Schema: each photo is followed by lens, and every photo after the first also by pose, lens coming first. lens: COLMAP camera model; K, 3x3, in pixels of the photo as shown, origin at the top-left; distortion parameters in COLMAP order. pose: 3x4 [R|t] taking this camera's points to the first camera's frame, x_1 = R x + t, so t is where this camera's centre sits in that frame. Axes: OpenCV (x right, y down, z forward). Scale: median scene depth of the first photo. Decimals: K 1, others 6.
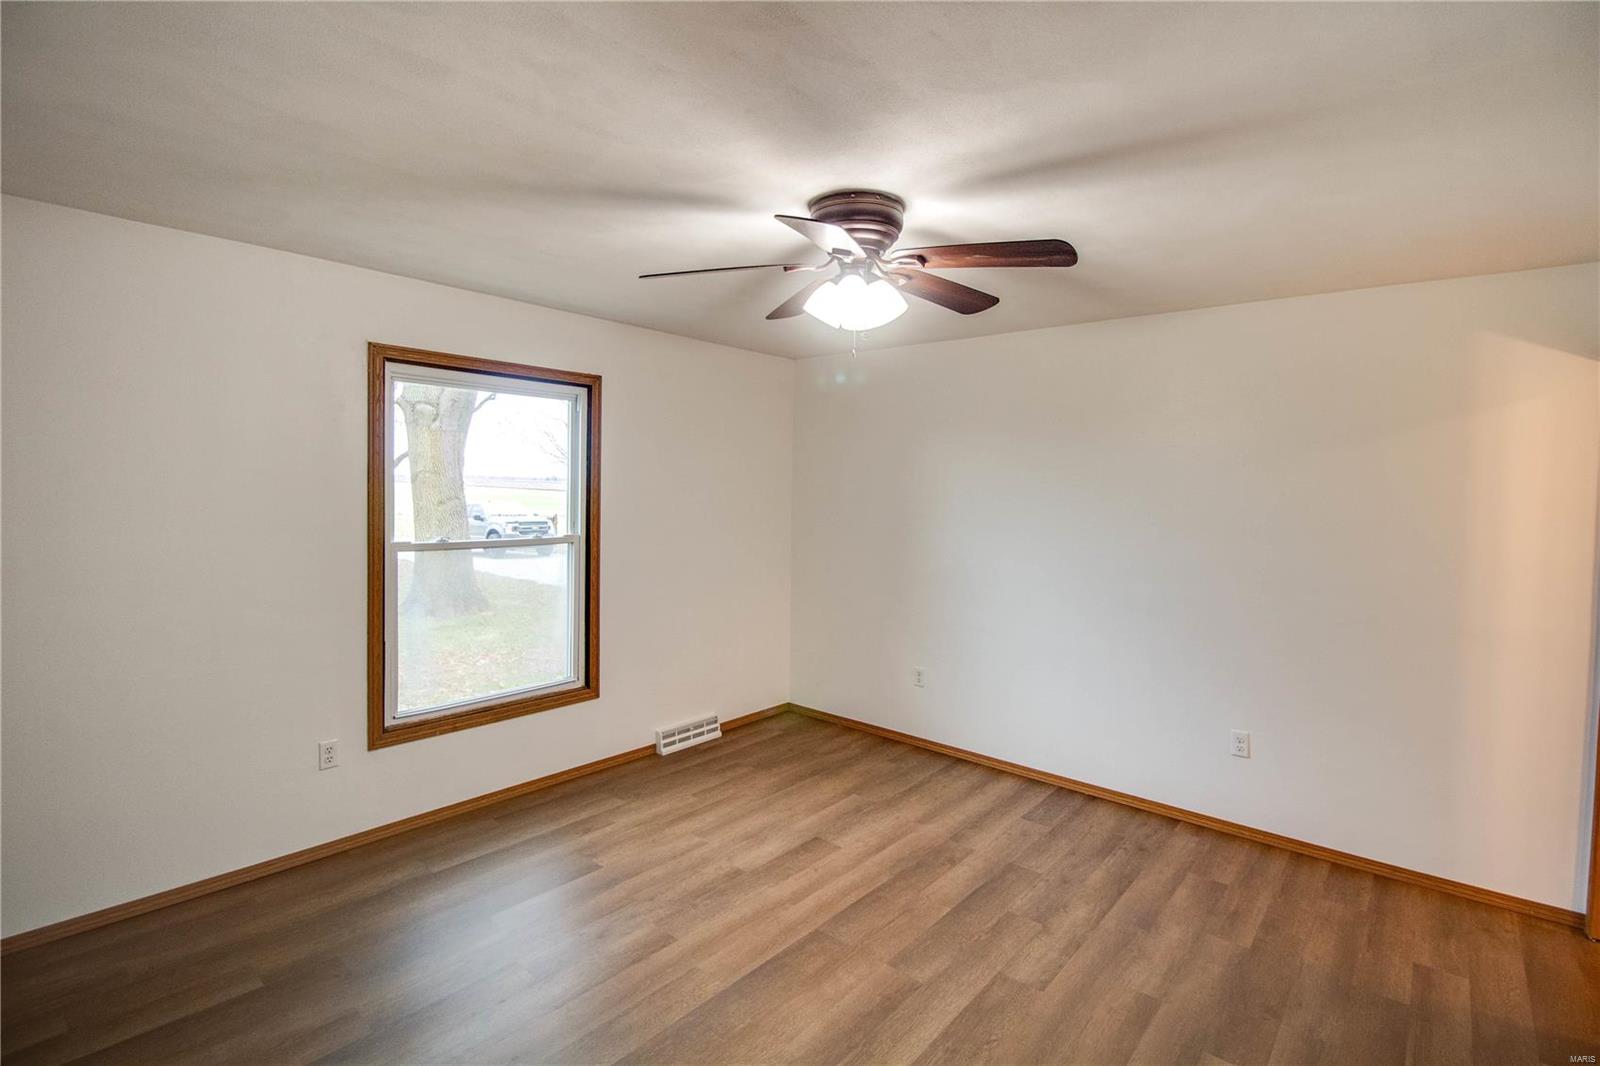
lens RADIAL K [[761.4, 0, 809.1], [0, 761.4, 504.6], [0, 0, 1]] dist [-0.001210, -0.000065]
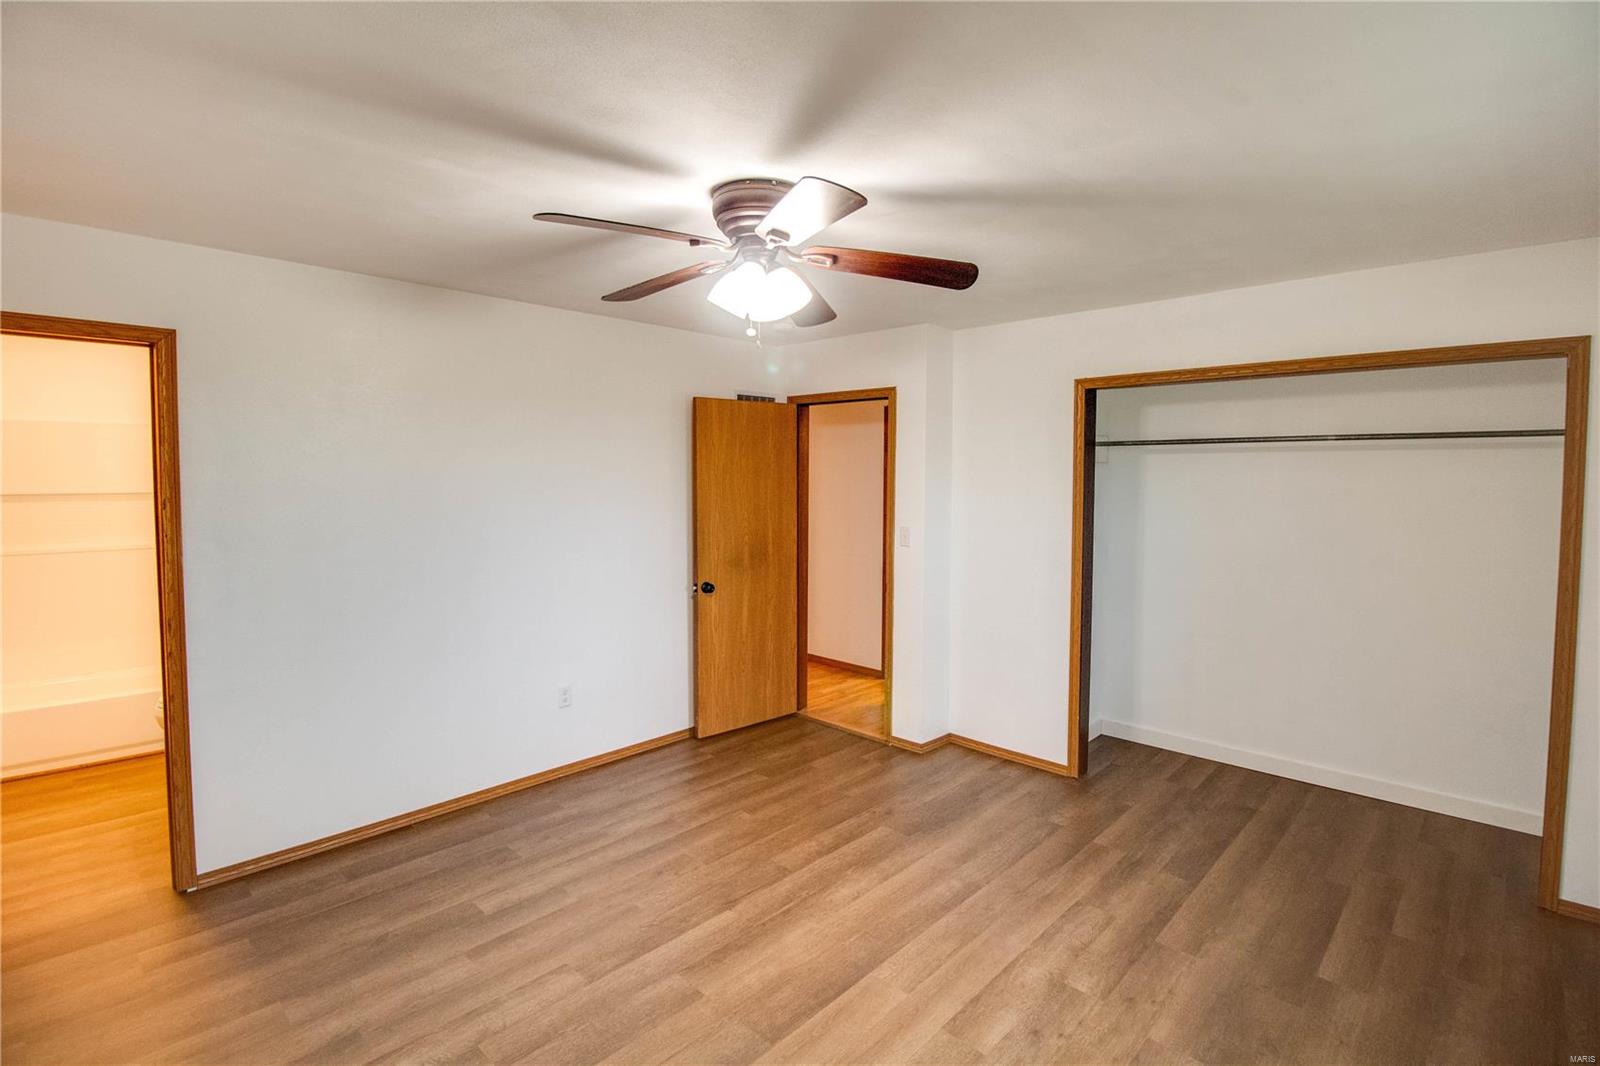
lens RADIAL K [[761.4, 0, 809.1], [0, 761.4, 504.6], [0, 0, 1]] dist [-0.001210, -0.000065]
pose [[-0.998471, -0.024237, 0.049684, -0.058603], [-0.020368, 0.996826, 0.076960, -0.067354], [-0.051392, 0.075831, -0.995795, 1.913238]]
